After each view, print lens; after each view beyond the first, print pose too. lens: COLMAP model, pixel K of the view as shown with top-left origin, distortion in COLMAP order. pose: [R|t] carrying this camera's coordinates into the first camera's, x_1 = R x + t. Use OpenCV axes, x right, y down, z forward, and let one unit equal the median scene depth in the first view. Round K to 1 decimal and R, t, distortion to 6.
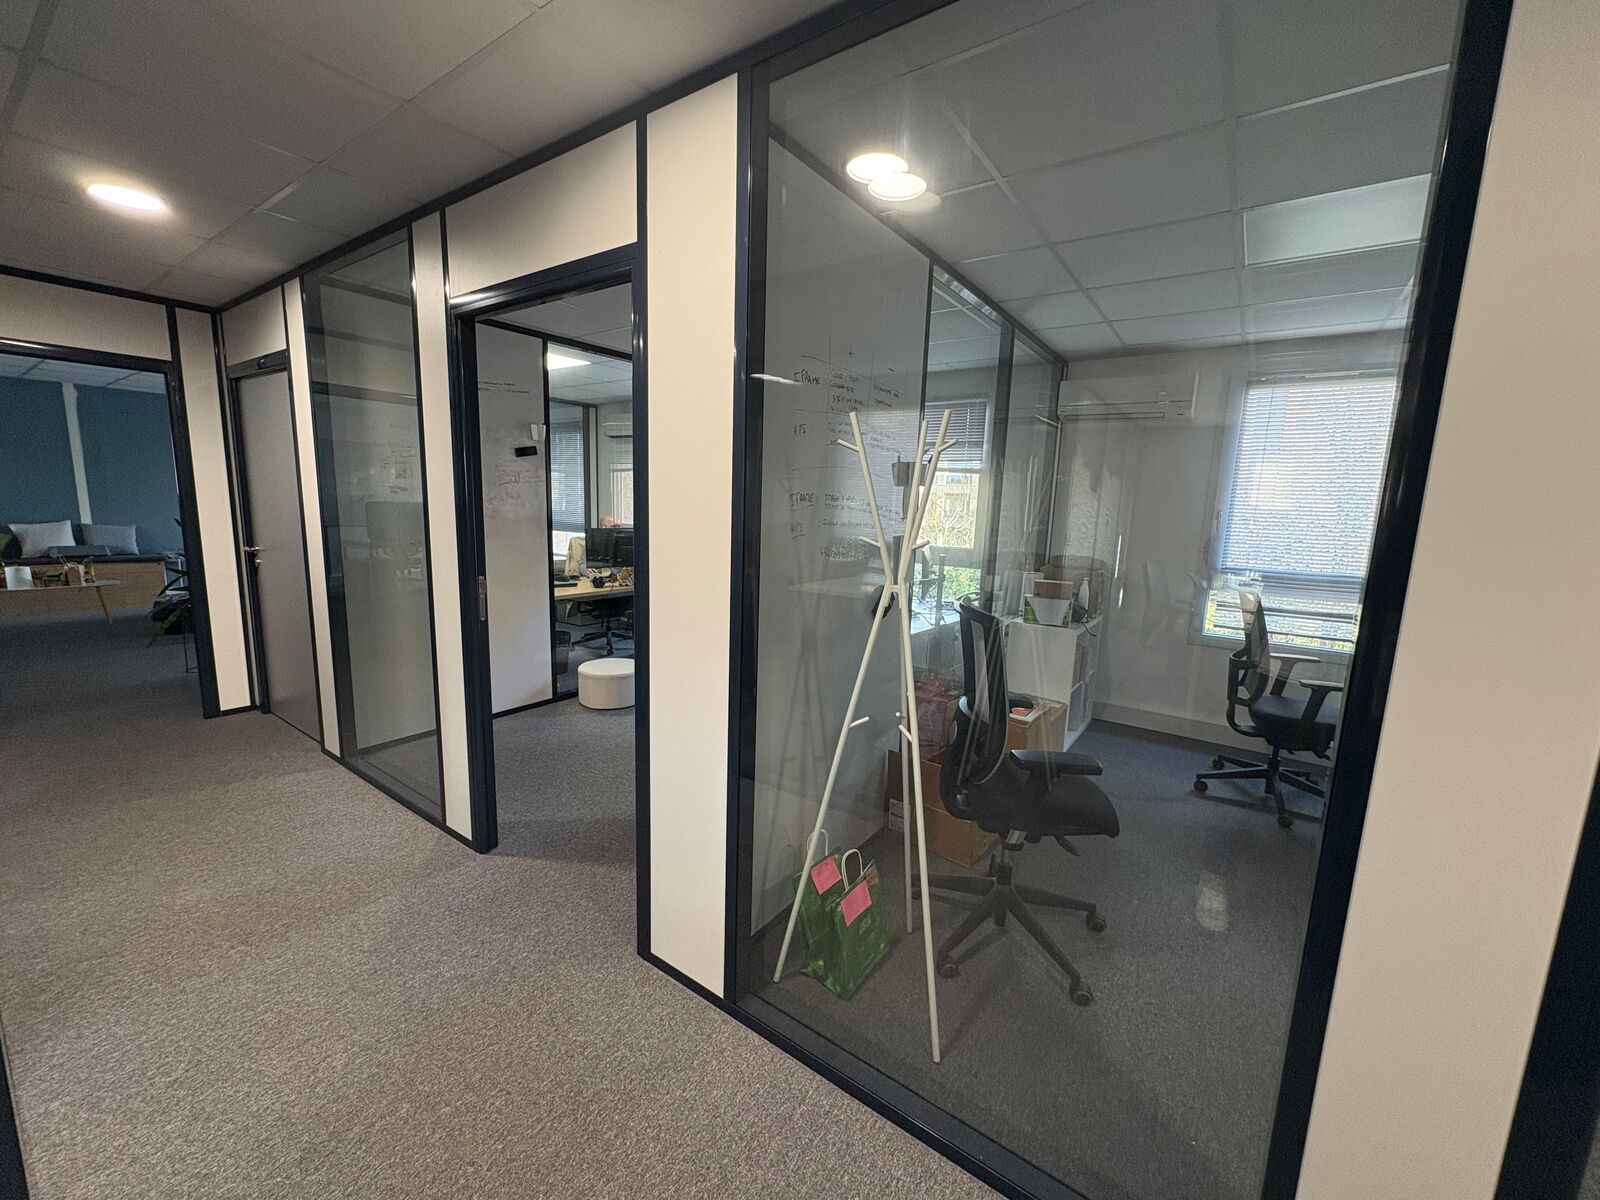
lens RADIAL K [[637.5, 0, 800.0], [0, 637.5, 599.0], [0, 0, 1]] dist [0.000255, -0.000317]
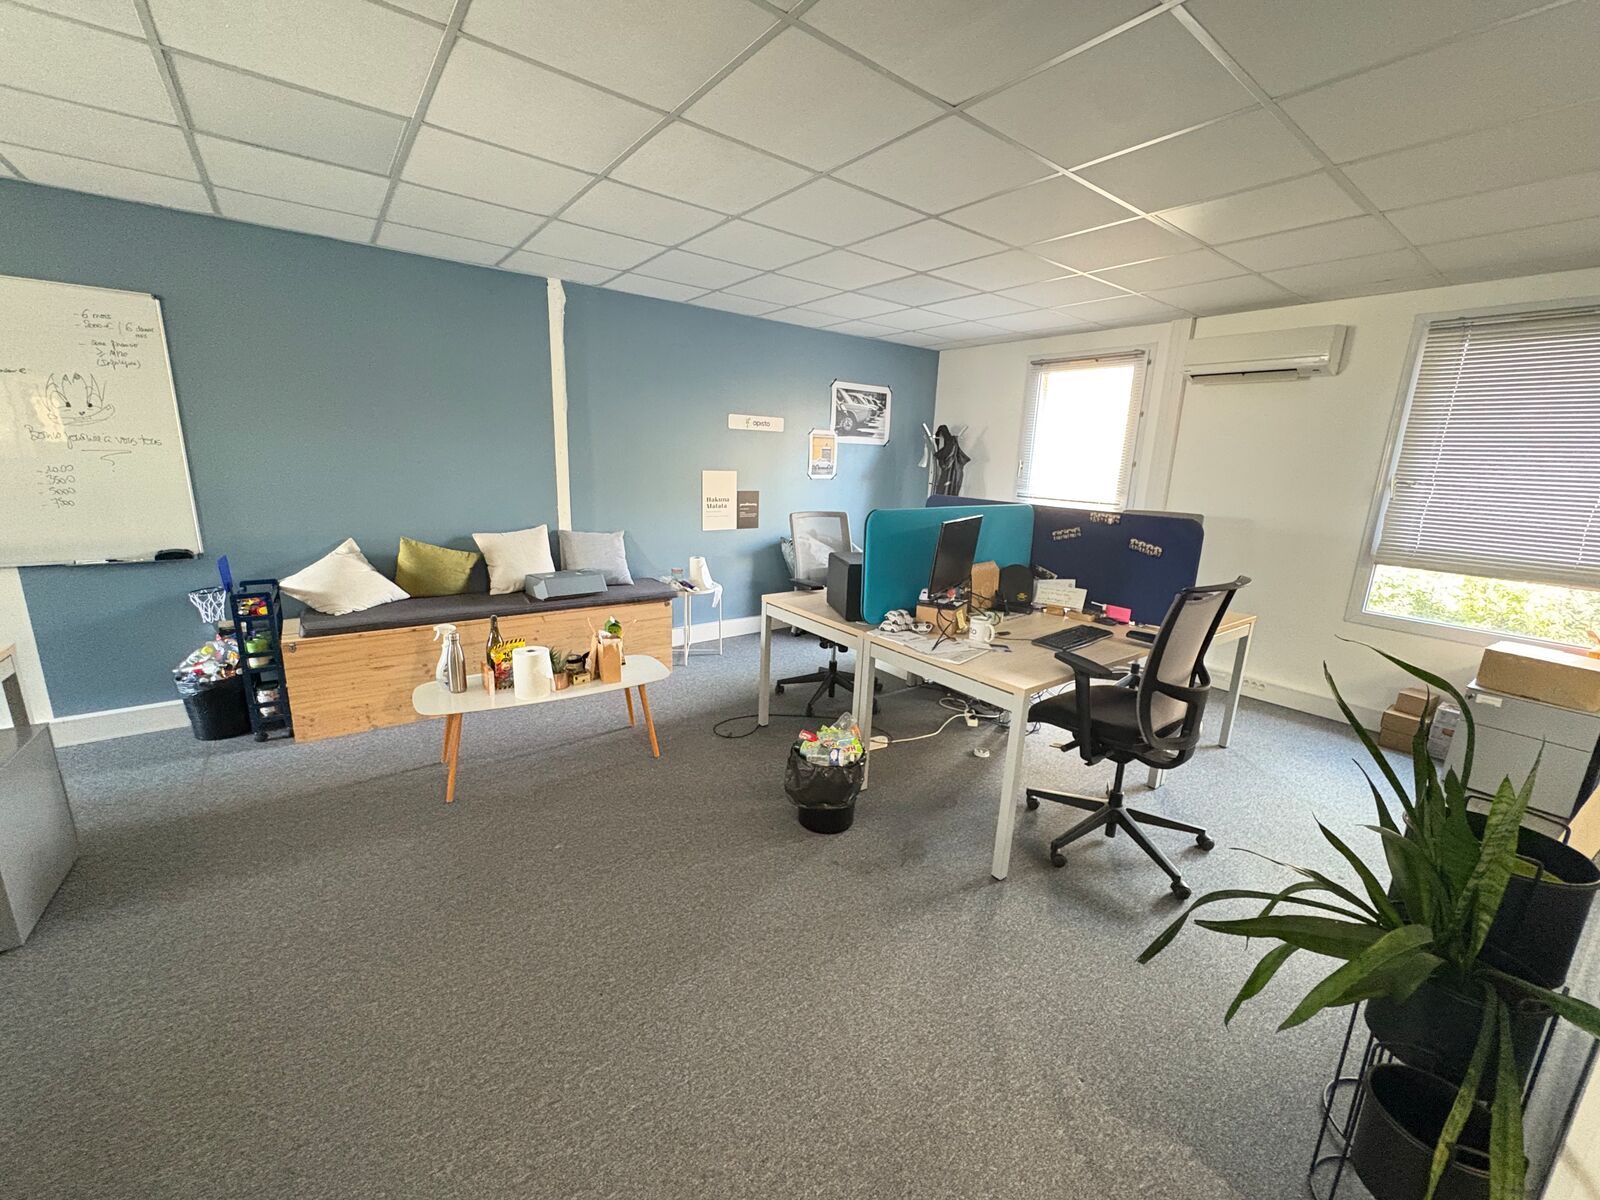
lens RADIAL K [[637.5, 0, 800.4], [0, 637.5, 599.1], [0, 0, 1]] dist [0.000255, -0.000317]
pose [[0.956252, 0.067777, -0.284585, -0.772170], [-0.051906, 0.996666, 0.062953, -0.106487], [0.287903, -0.045428, 0.956581, 0.520781]]
